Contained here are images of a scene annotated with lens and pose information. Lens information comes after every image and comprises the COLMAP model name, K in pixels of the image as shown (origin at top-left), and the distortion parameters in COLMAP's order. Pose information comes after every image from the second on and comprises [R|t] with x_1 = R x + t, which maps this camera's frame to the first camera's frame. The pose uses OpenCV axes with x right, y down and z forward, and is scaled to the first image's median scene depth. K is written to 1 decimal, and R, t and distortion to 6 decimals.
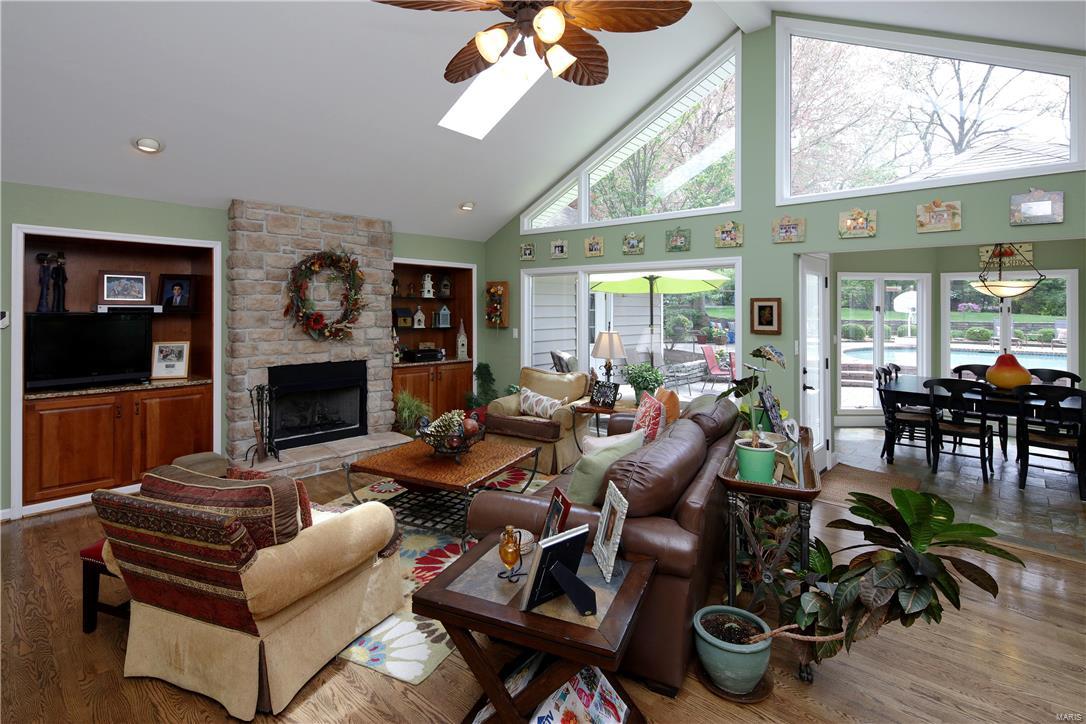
lens RADIAL K [[520.8, 0, 542.0], [0, 520.8, 302.4], [0, 0, 1]] dist [-0.000056, -0.000219]
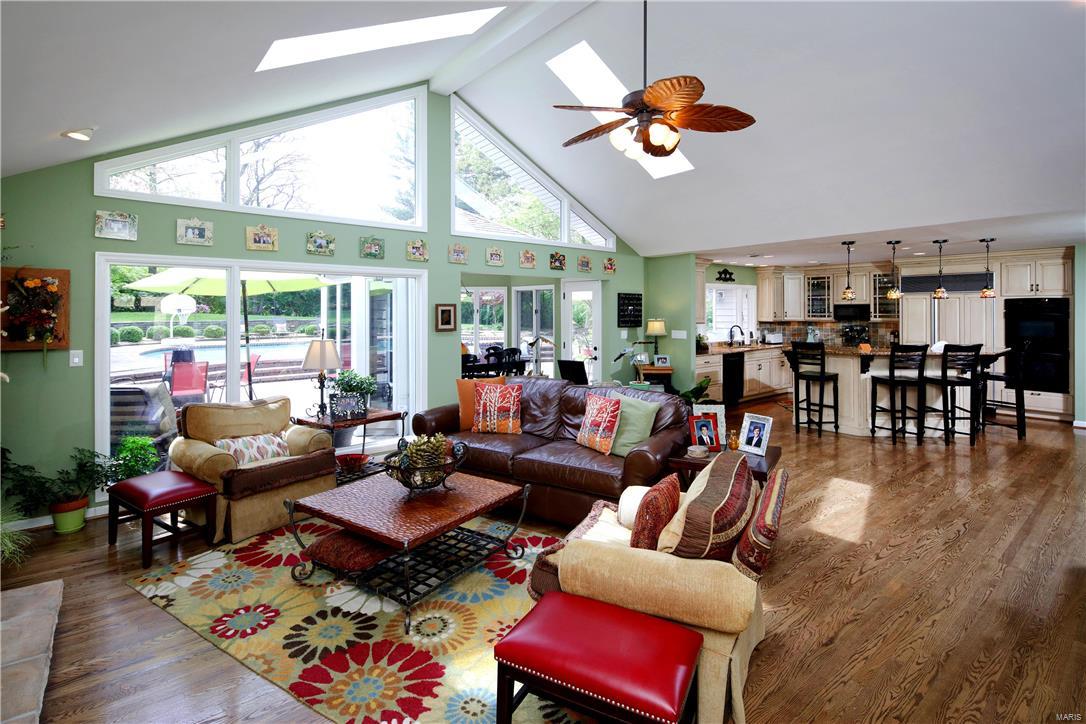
lens RADIAL K [[520.8, 0, 542.0], [0, 520.8, 302.4], [0, 0, 1]] dist [-0.000056, -0.000219]
pose [[0.139558, 0.006894, 0.990190, -0.247681], [-0.006245, 0.999962, -0.006081, -0.001697], [-0.990194, -0.005335, 0.139596, 0.174095]]
